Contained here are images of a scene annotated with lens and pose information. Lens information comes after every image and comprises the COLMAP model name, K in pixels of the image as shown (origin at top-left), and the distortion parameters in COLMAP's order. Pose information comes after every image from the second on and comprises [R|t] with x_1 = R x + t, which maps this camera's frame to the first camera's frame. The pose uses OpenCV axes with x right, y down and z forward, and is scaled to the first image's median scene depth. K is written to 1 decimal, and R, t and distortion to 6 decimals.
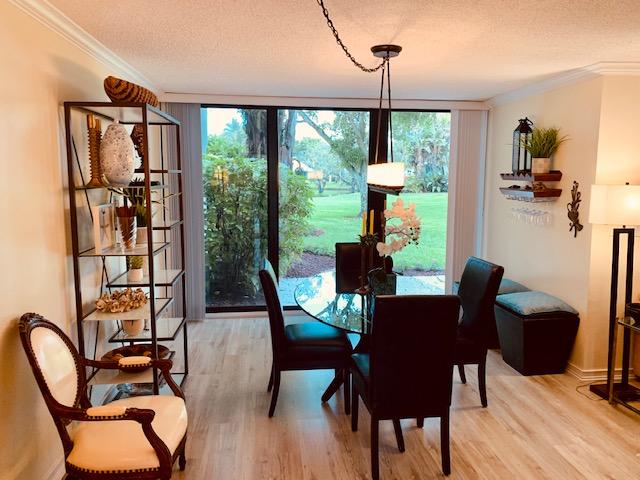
lens RADIAL K [[483.5, 0, 320.0], [0, 483.5, 240.0], [0, 0, 1]] dist [0.061723, -0.108935]
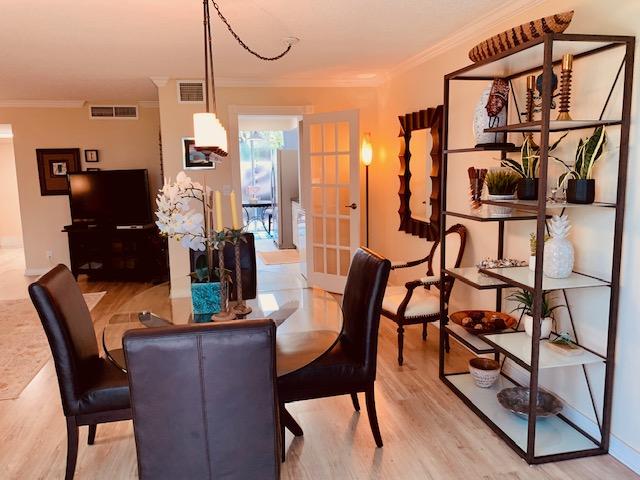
lens RADIAL K [[510.8, 0, 320.0], [0, 510.8, 240.0], [0, 0, 1]] dist [0.004244, 0.004826]
pose [[-0.995449, 0.029484, -0.090619, 0.043023], [0.003431, 0.961405, 0.275116, -0.193715], [0.095233, 0.273553, -0.957131, 1.735064]]
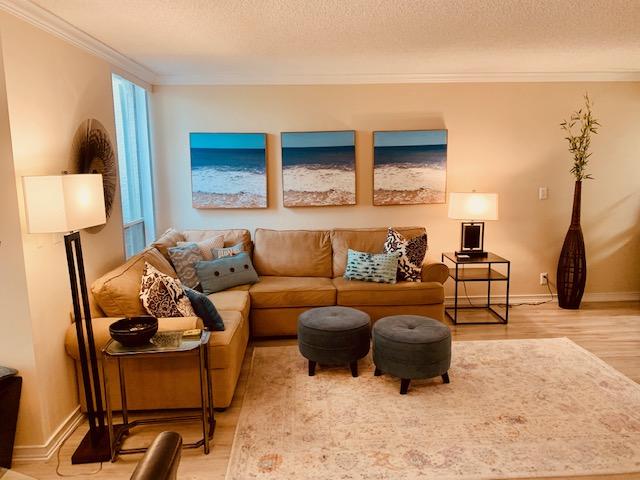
lens RADIAL K [[484.0, 0, 320.0], [0, 484.0, 240.0], [0, 0, 1]] dist [0.064606, -0.051097]
pose [[0.063003, -0.167595, 0.983841, -0.083077], [0.144771, 0.976907, 0.157143, -0.077095], [-0.987457, 0.132531, 0.085811, 0.566947]]
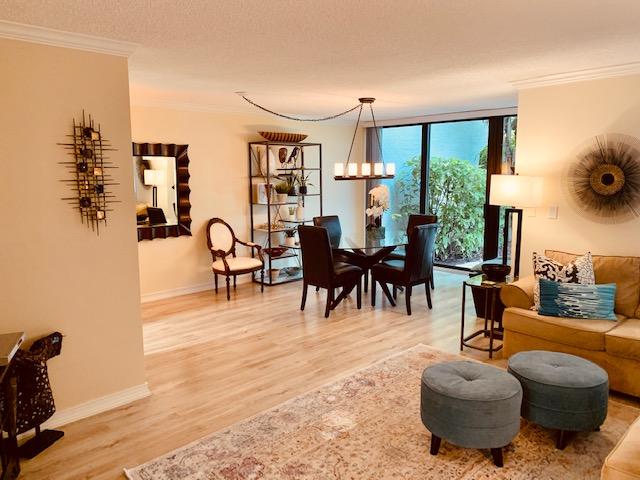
lens RADIAL K [[483.5, 0, 320.0], [0, 483.5, 240.0], [0, 0, 1]] dist [0.061723, -0.108935]
pose [[0.612240, 0.103668, -0.783846, 1.344065], [-0.096371, 0.993760, 0.056157, 0.036211], [0.784777, 0.041159, 0.618410, -0.208091]]
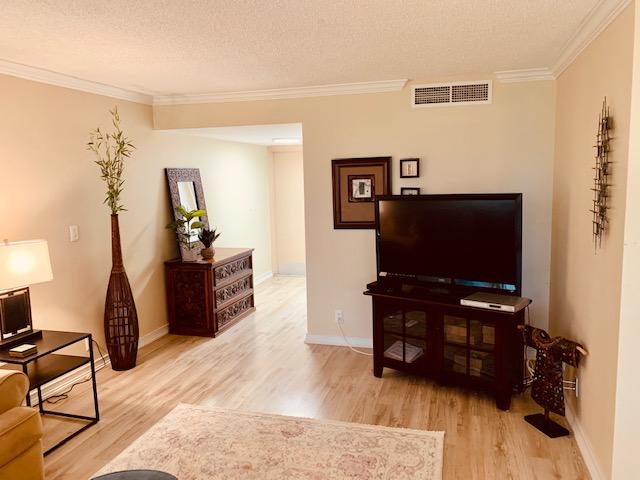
lens RADIAL K [[493.4, 0, 320.0], [0, 493.4, 240.0], [0, 0, 1]] dist [0.007850, -0.005094]
pose [[-0.920408, -0.028992, 0.389884, 0.488472], [0.077252, 0.964098, 0.254060, -0.113214], [-0.383252, 0.263958, -0.885124, 0.797381]]
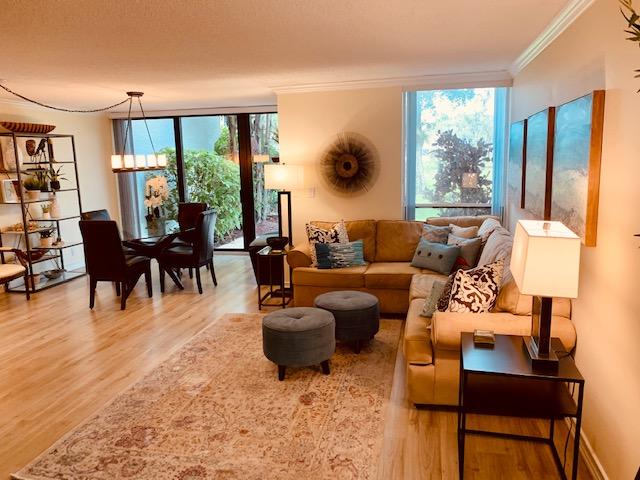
lens RADIAL K [[483.5, 0, 320.0], [0, 483.5, 240.0], [0, 0, 1]] dist [0.061723, -0.108935]
pose [[0.945161, 0.026283, -0.325545, 1.274689], [-0.013503, 0.999049, 0.041455, 0.070016], [0.326325, -0.034786, 0.944617, -0.487551]]
